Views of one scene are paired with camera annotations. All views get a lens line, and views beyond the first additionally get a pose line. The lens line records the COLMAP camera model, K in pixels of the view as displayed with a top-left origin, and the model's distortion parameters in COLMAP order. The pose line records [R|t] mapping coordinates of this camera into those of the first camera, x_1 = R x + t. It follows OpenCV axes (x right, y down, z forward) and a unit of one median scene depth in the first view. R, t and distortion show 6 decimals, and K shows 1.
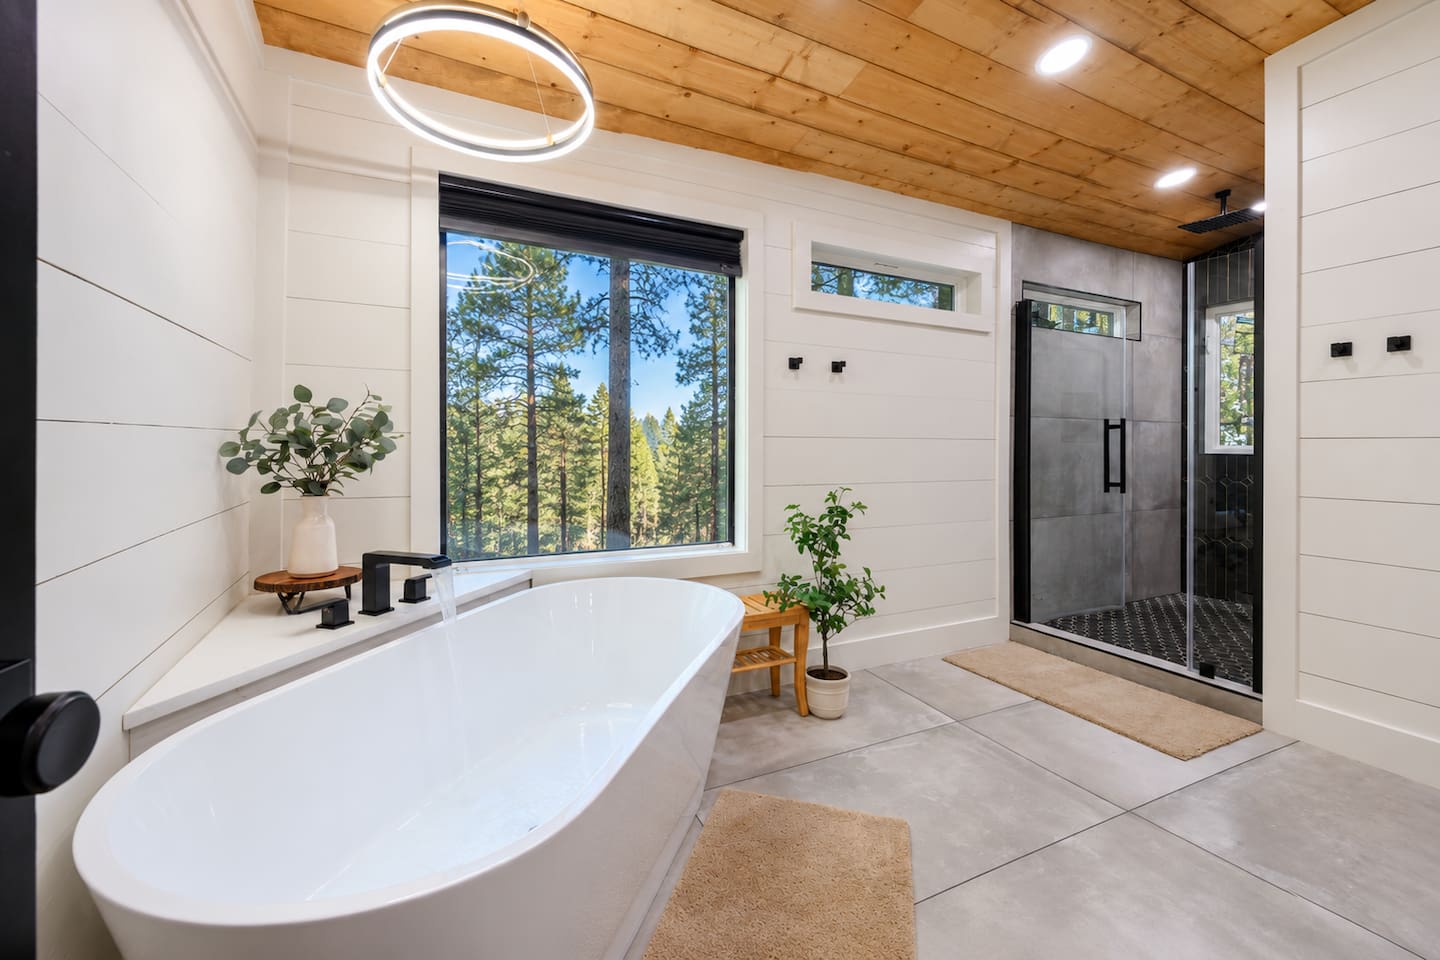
lens RADIAL K [[560.2, 0, 662.1], [0, 560.2, 446.2], [0, 0, 1]] dist [0.003878, 0.000243]
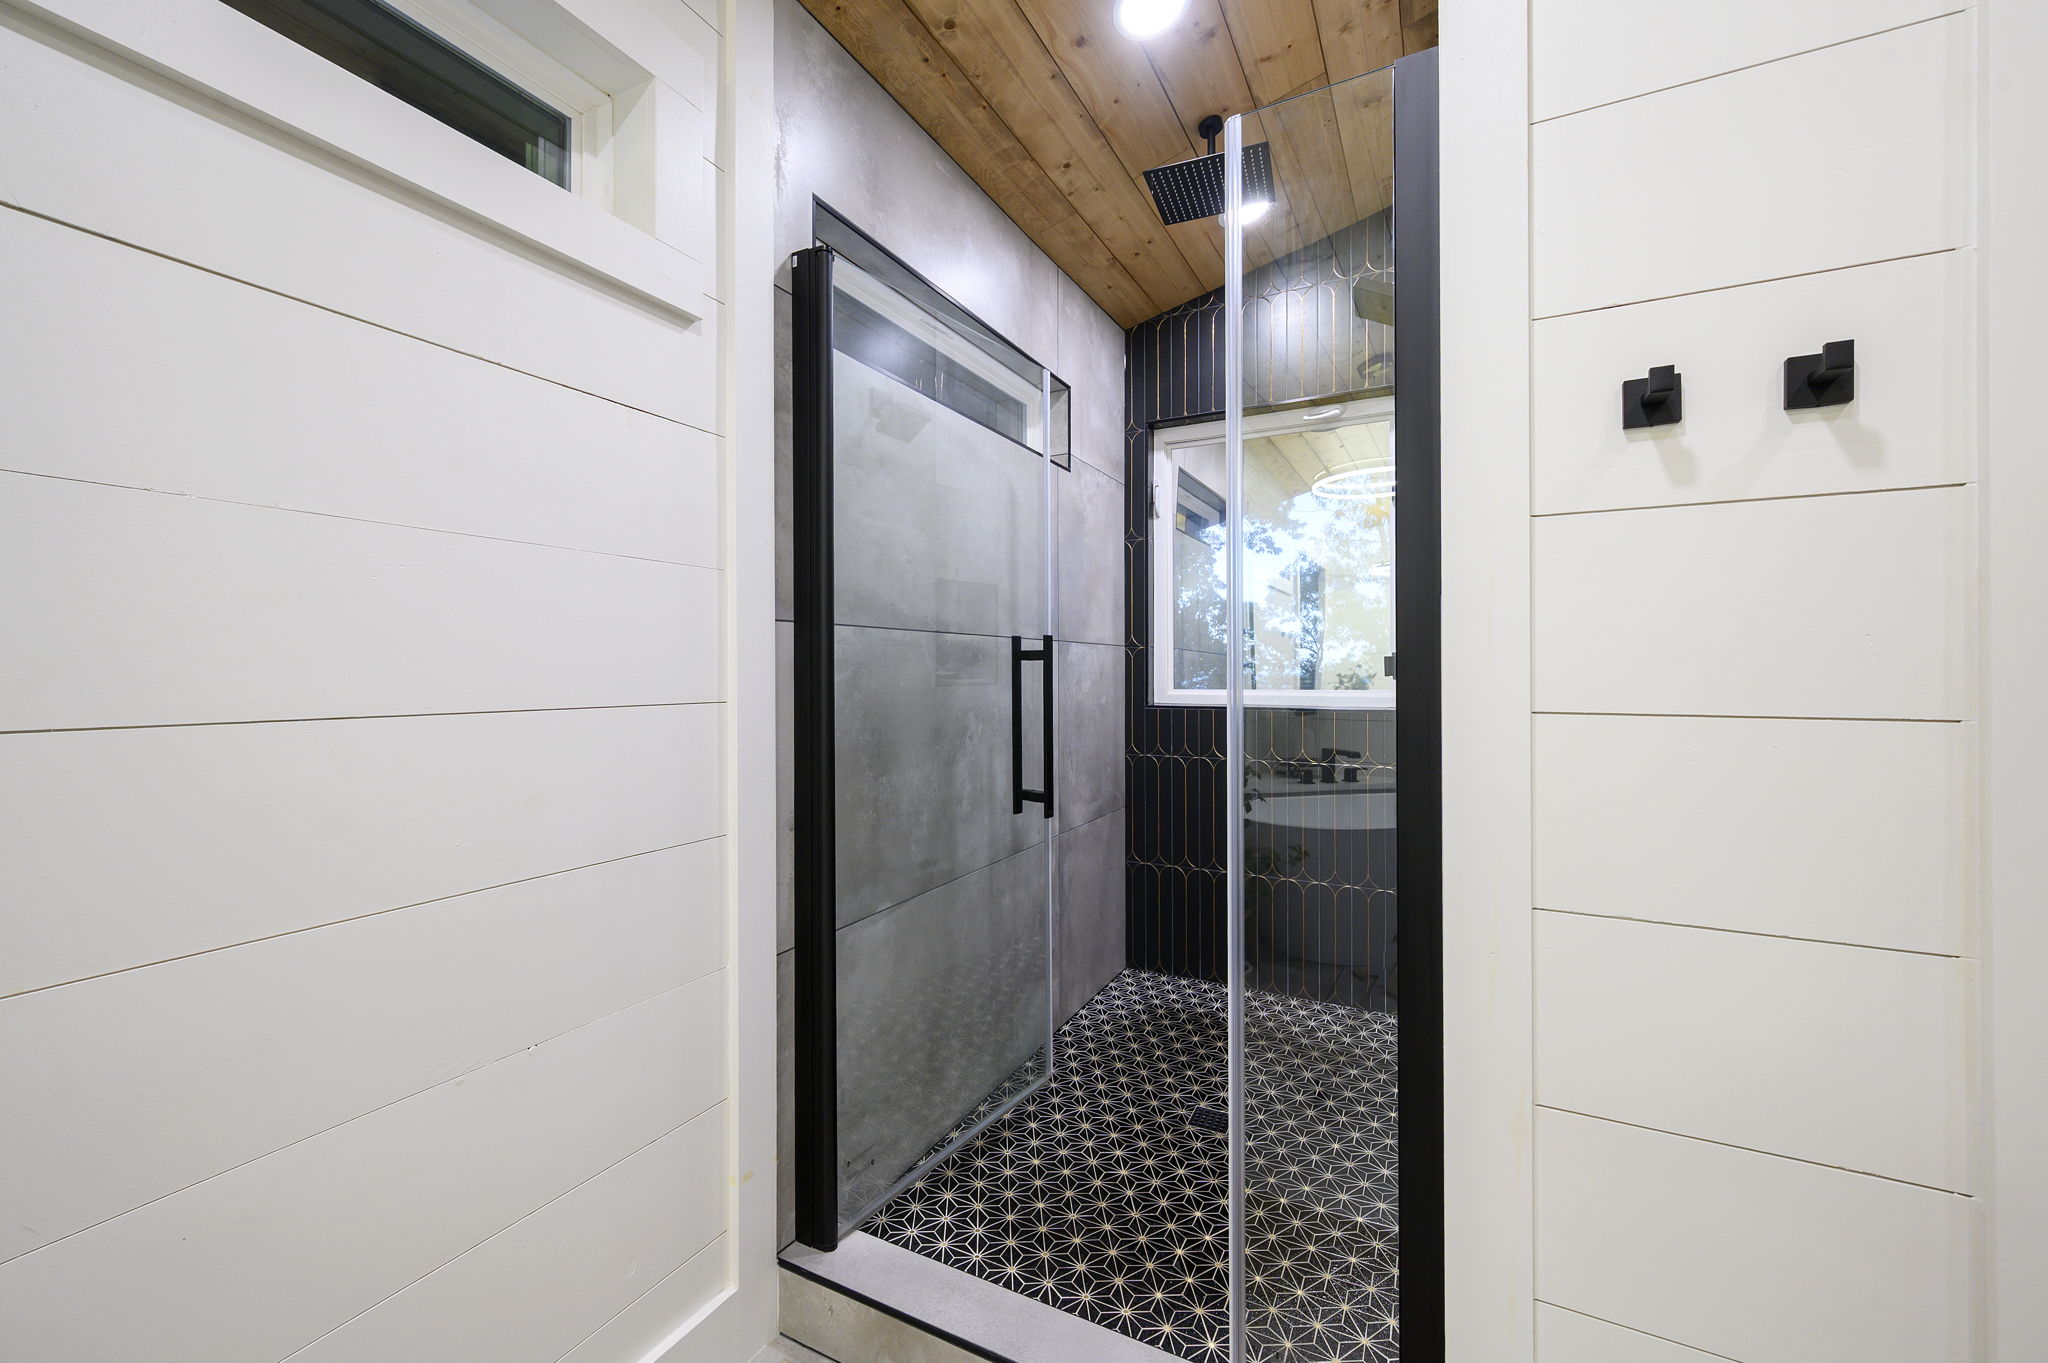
lens RADIAL K [[814.4, 0, 1020.1], [0, 814.4, 676.0], [0, 0, 1]] dist [-0.000629, 0.000711]
pose [[0.779740, -0.002300, 0.626099, 0.423215], [0.002387, 0.999997, 0.000700, -0.019702], [-0.626098, 0.000949, 0.779744, 0.537948]]
